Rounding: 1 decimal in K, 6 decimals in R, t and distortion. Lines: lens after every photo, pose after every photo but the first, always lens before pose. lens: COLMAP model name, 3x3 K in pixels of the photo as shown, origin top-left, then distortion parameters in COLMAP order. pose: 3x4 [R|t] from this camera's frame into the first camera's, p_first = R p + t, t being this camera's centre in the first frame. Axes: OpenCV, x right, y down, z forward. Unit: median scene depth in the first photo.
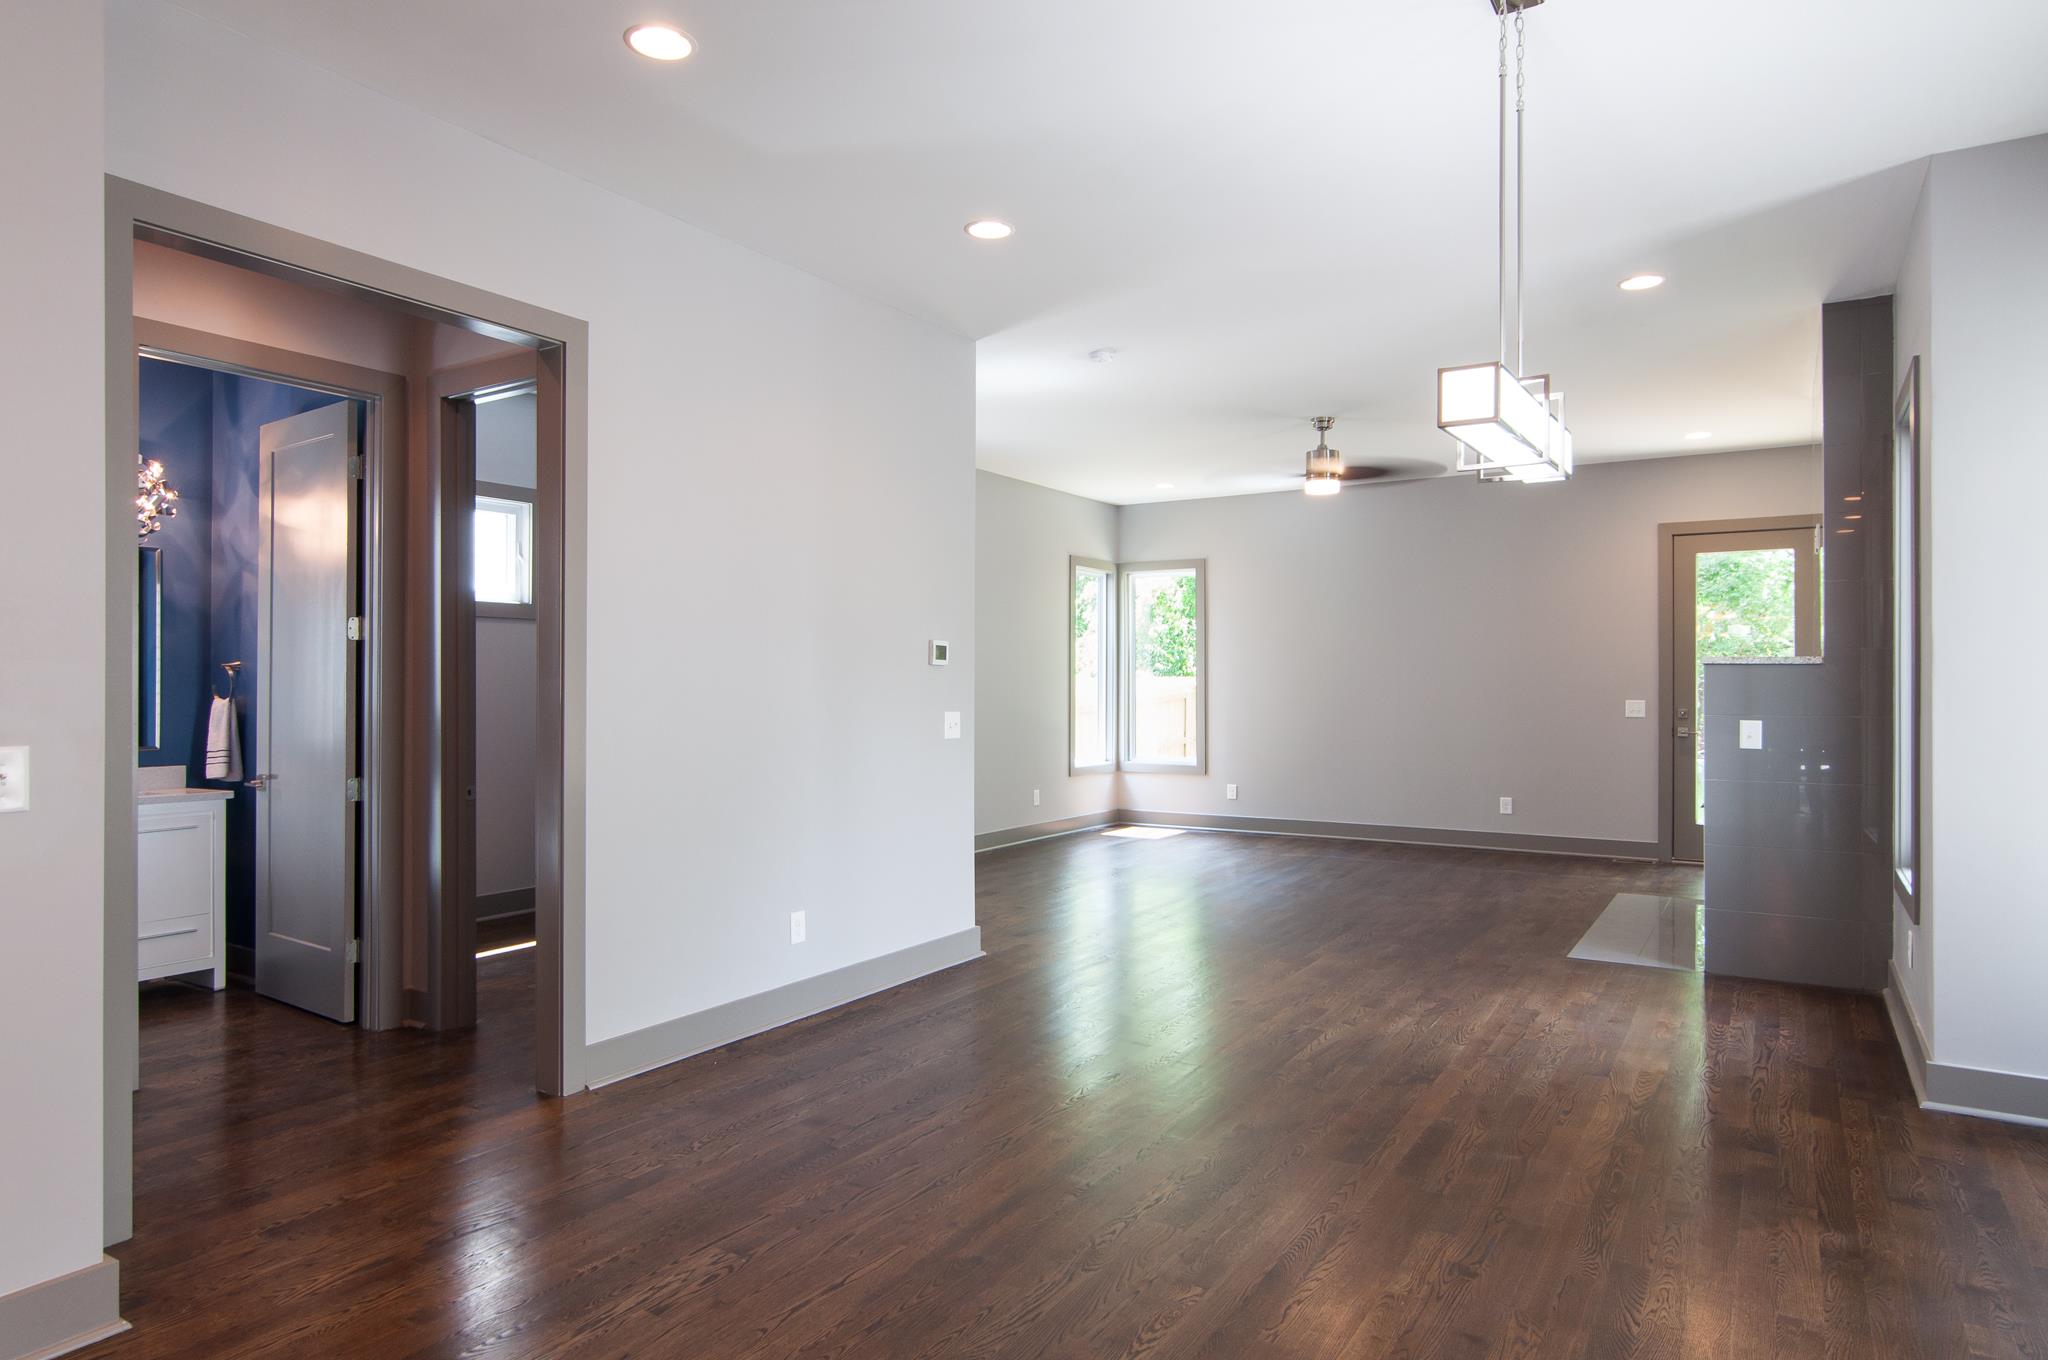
lens RADIAL K [[1208.2, 0, 988.8], [0, 1208.2, 683.7], [0, 0, 1]] dist [-0.004664, -0.003021]
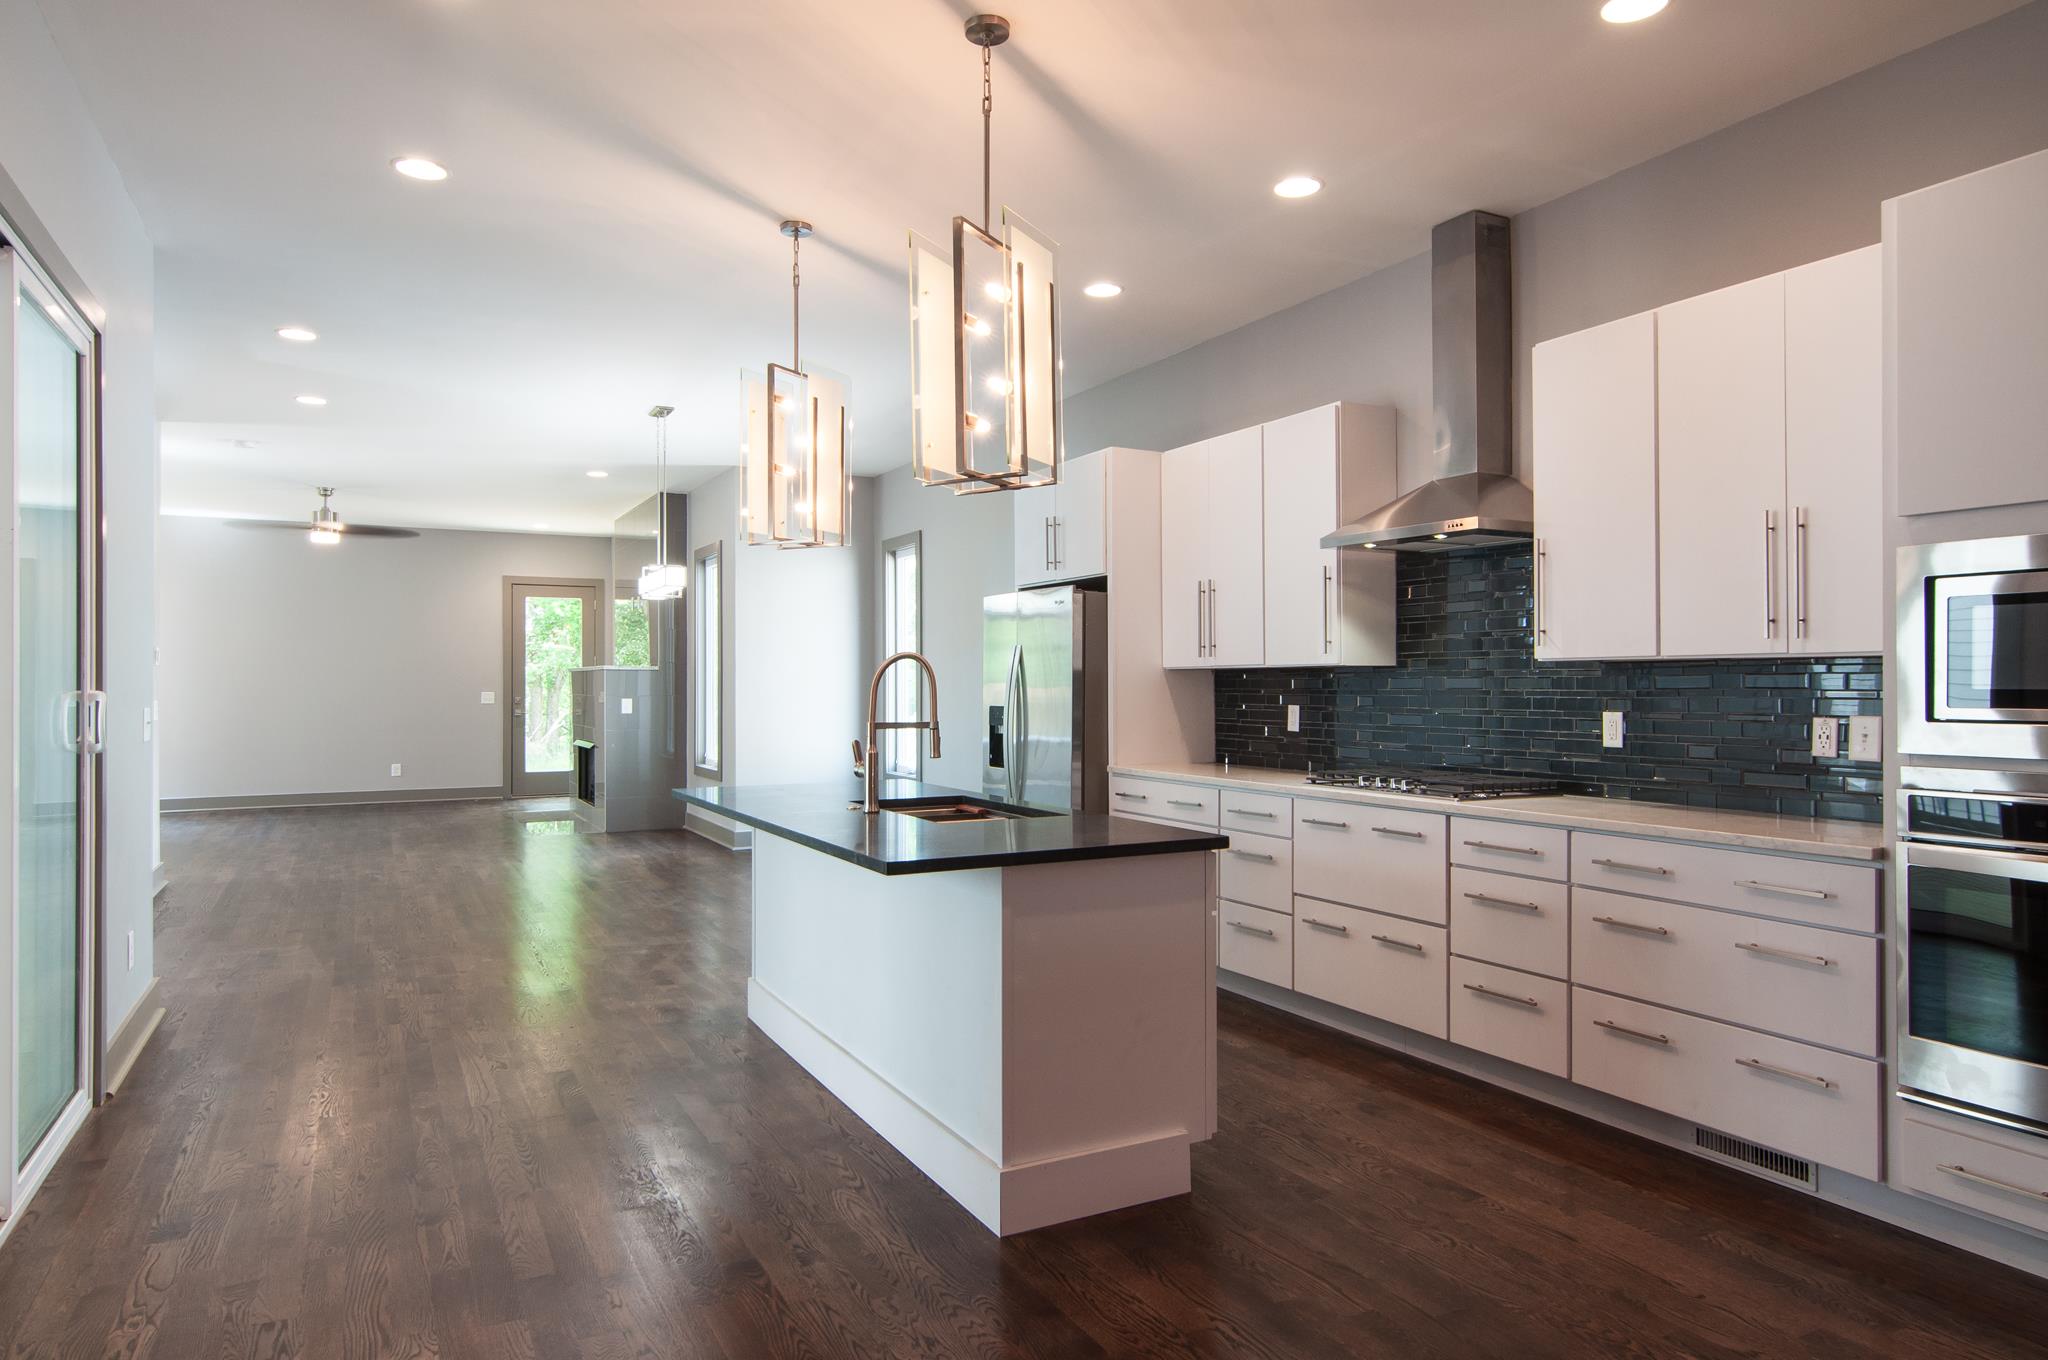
lens RADIAL K [[1227.8, 0, 1020.4], [0, 1227.8, 671.7], [0, 0, 1]] dist [-0.000489, -0.001040]
pose [[0.479225, 0.005124, 0.877677, -0.405243], [0.003454, 0.999964, -0.007724, 0.001986], [-0.877685, 0.006733, 0.479190, -0.258710]]
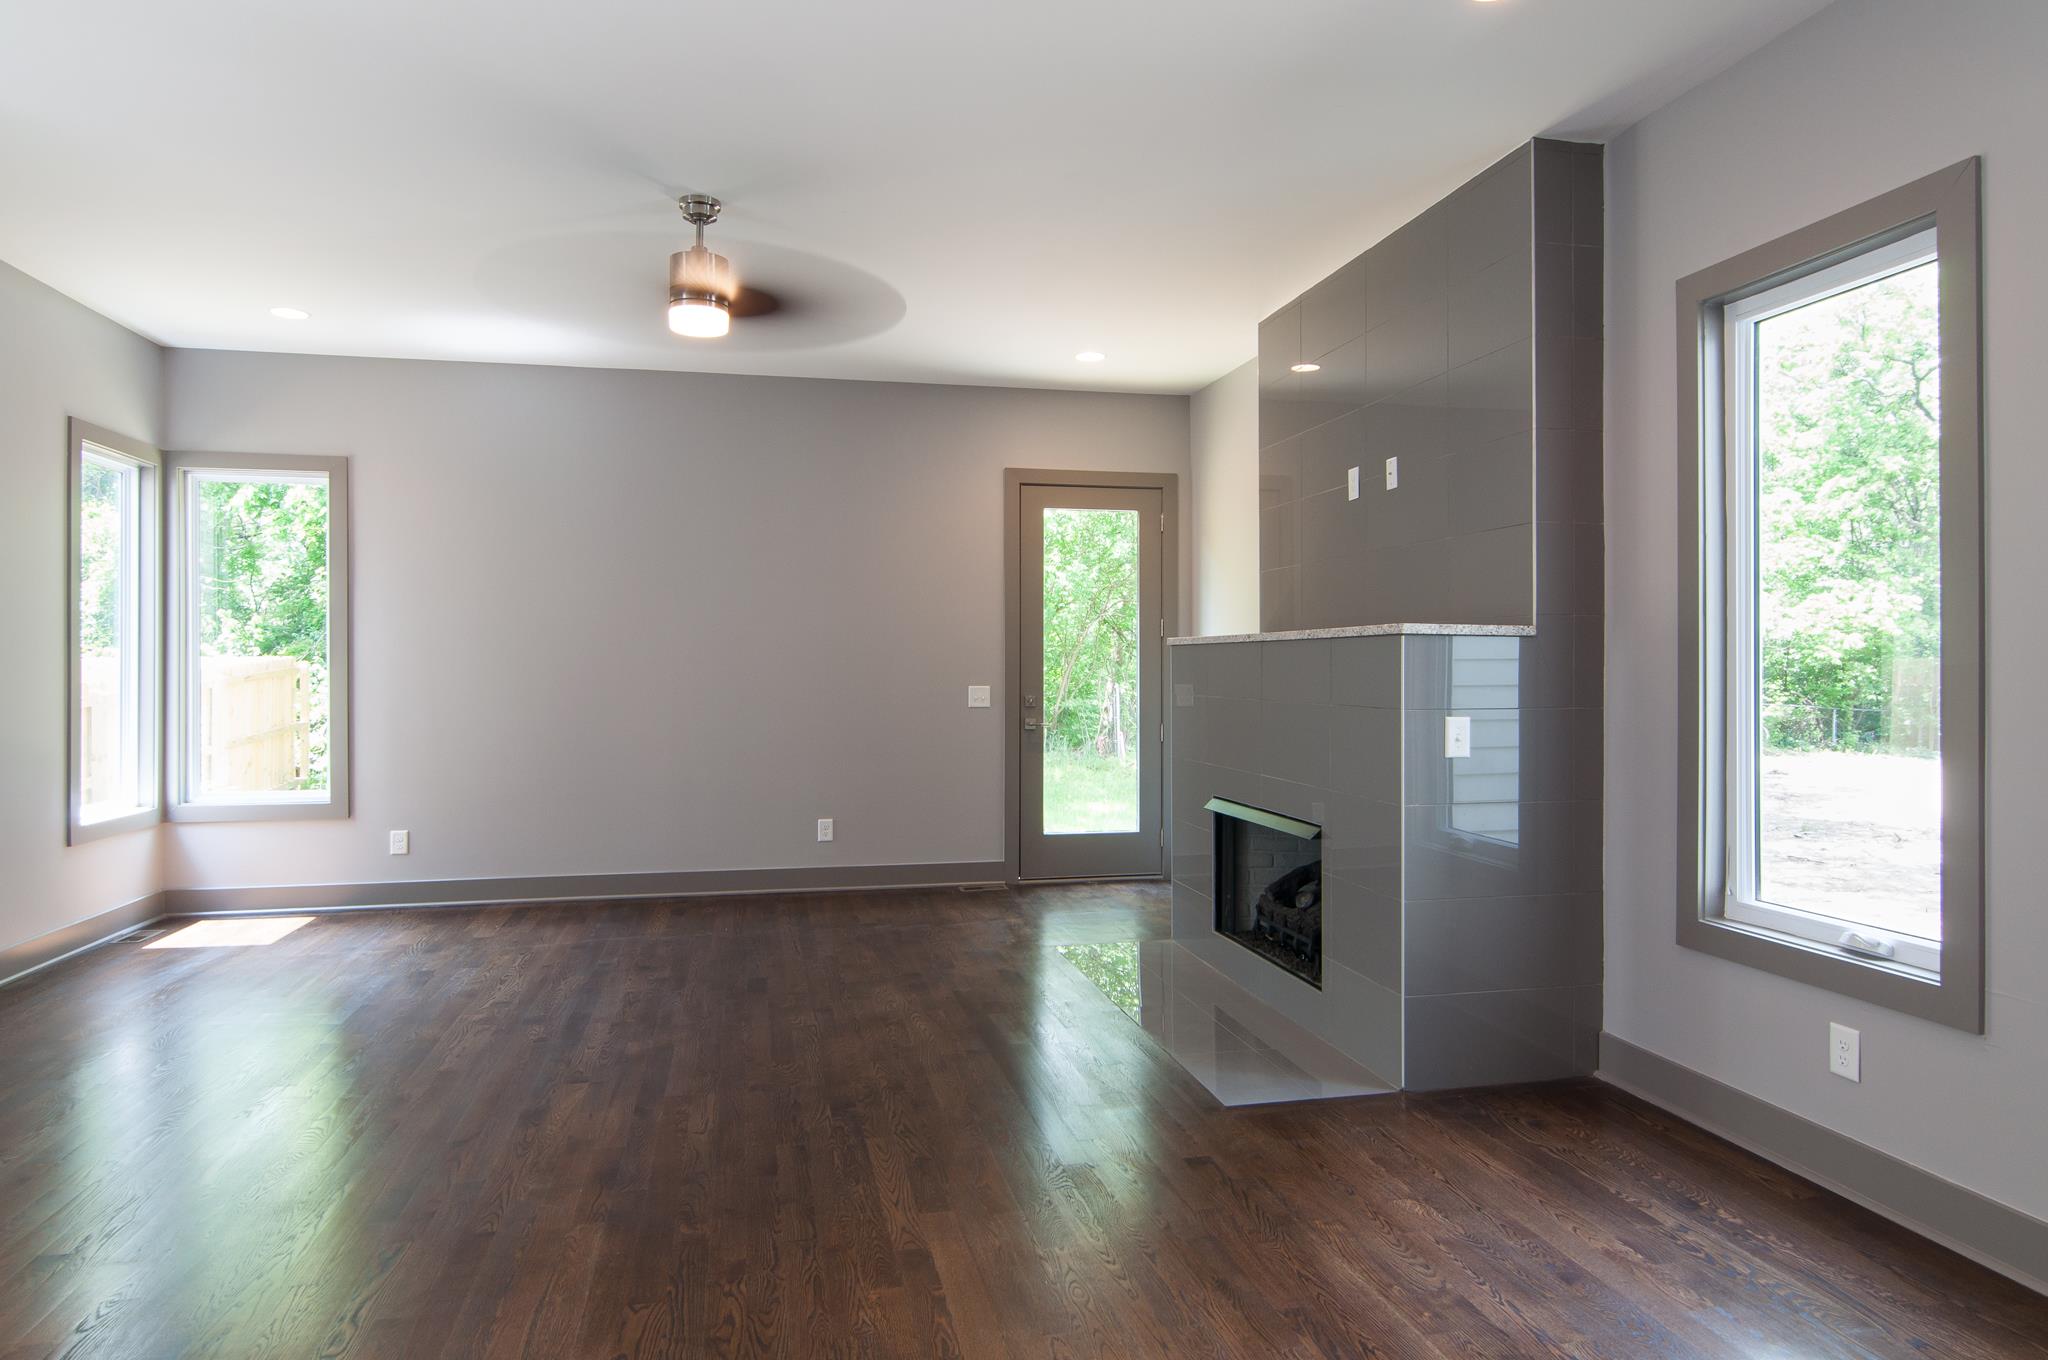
lens RADIAL K [[1227.8, 0, 1020.4], [0, 1227.8, 671.7], [0, 0, 1]] dist [-0.000489, -0.001040]
pose [[0.697991, -0.004110, 0.716095, -0.024233], [0.001323, 0.999989, 0.004450, 0.000577], [-0.716105, -0.002158, 0.697989, 0.345012]]
